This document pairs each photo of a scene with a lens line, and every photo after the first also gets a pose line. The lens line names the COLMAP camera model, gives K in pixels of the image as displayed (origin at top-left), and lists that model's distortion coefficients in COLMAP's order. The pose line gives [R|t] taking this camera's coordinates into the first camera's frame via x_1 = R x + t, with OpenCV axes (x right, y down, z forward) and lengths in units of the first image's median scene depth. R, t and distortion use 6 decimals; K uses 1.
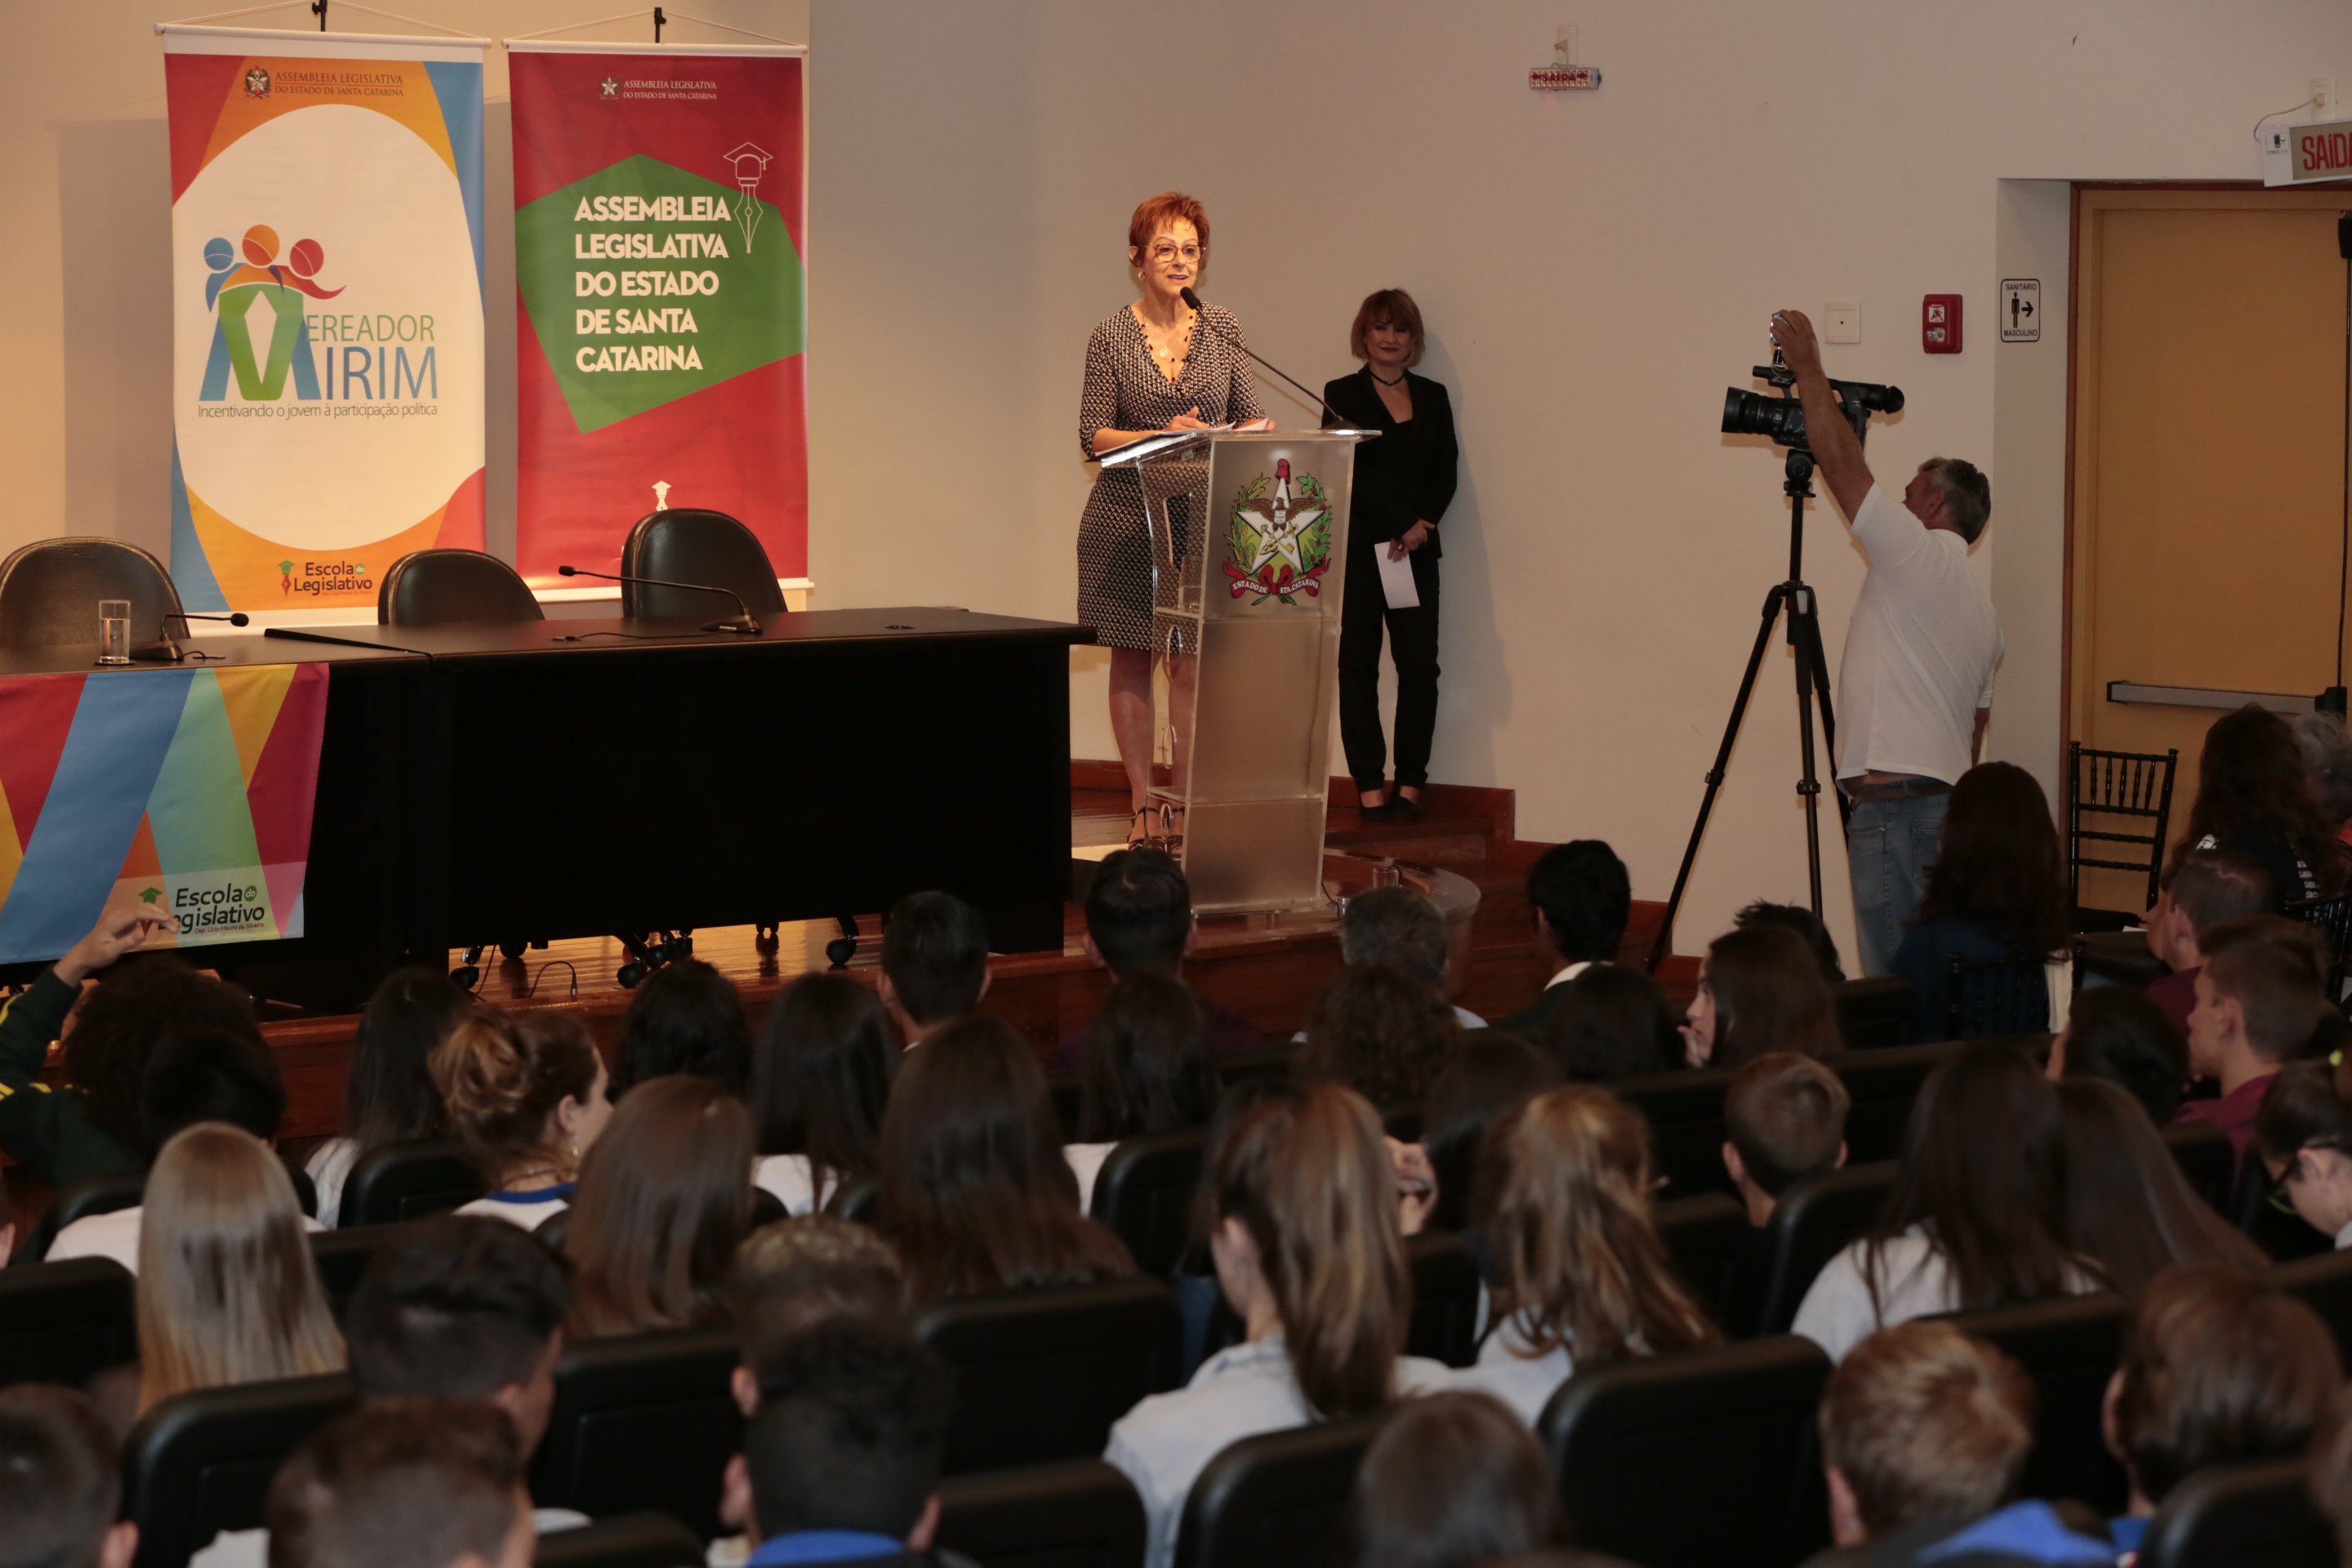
lens RADIAL K [[5730.5, 0, 1275.8], [0, 5730.5, 636.4], [0, 0, 1]] dist [-0.136126, -0.505255]
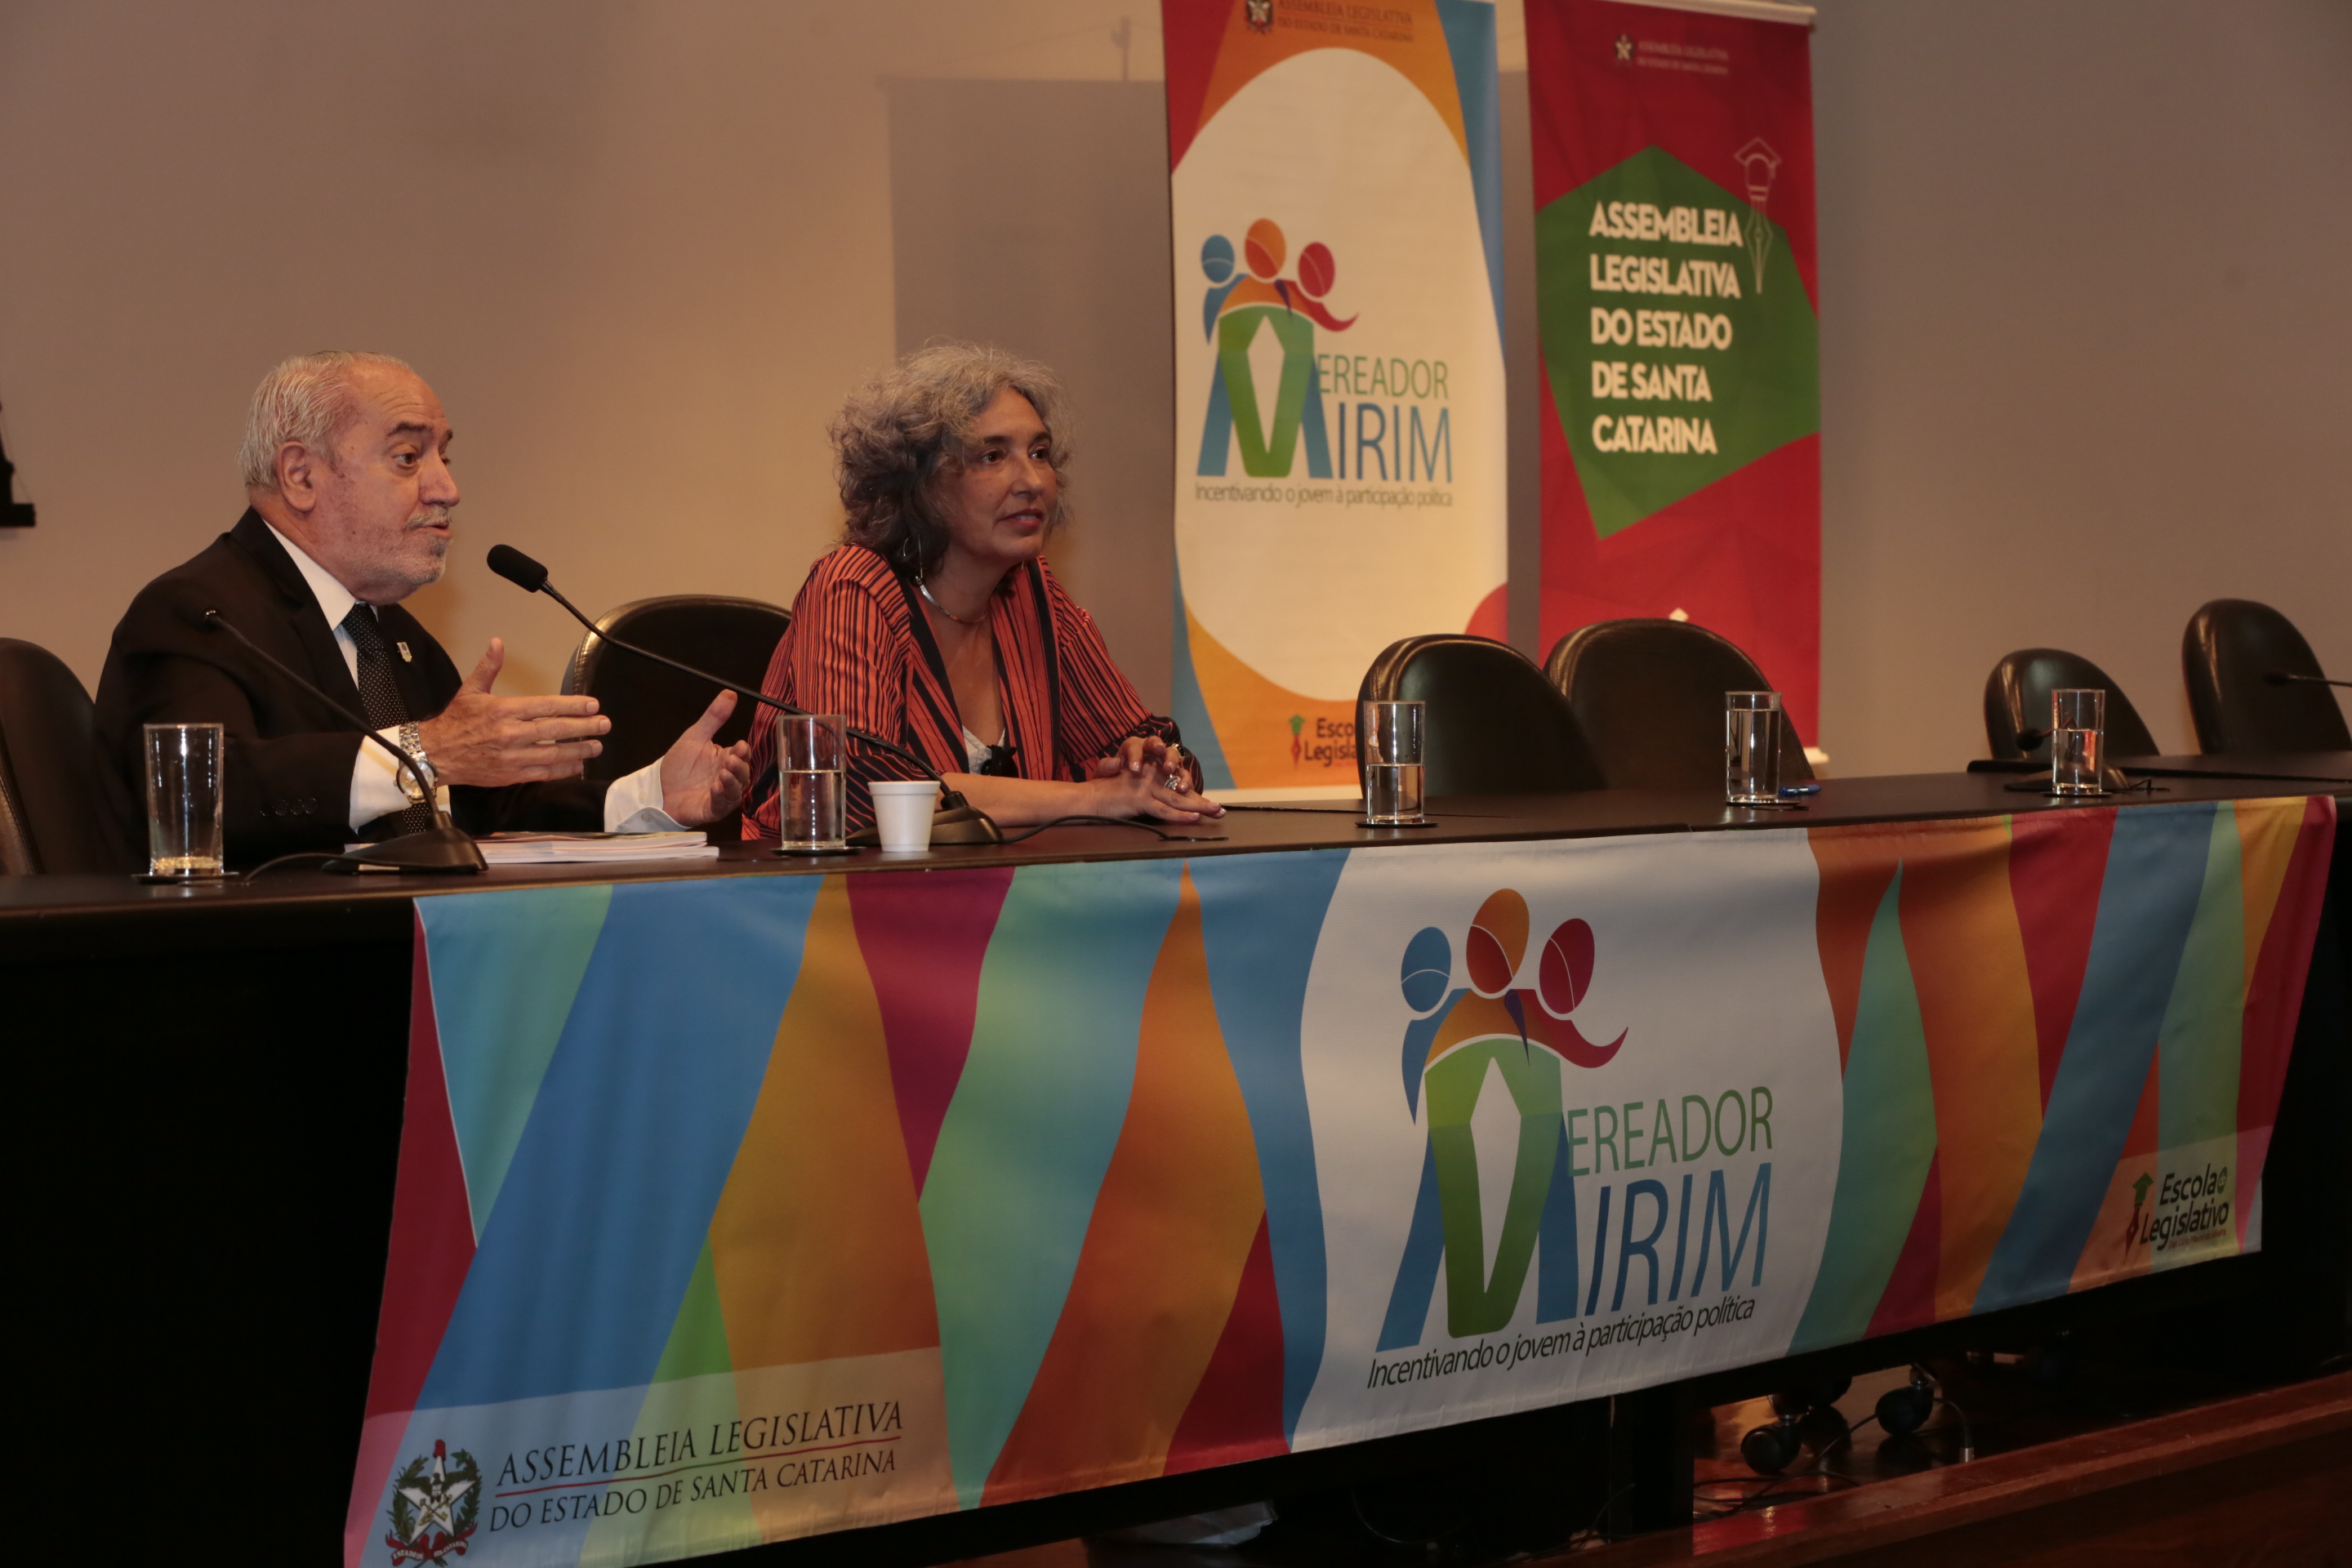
lens RADIAL K [[5730.5, 0, 1275.8], [0, 5730.5, 636.4], [0, 0, 1]] dist [-0.136126, -0.505255]
pose [[0.981426, -0.009199, 0.191619, -0.294875], [0.020094, 0.998284, -0.054995, 0.014256], [-0.190785, 0.057824, 0.979927, 0.320414]]
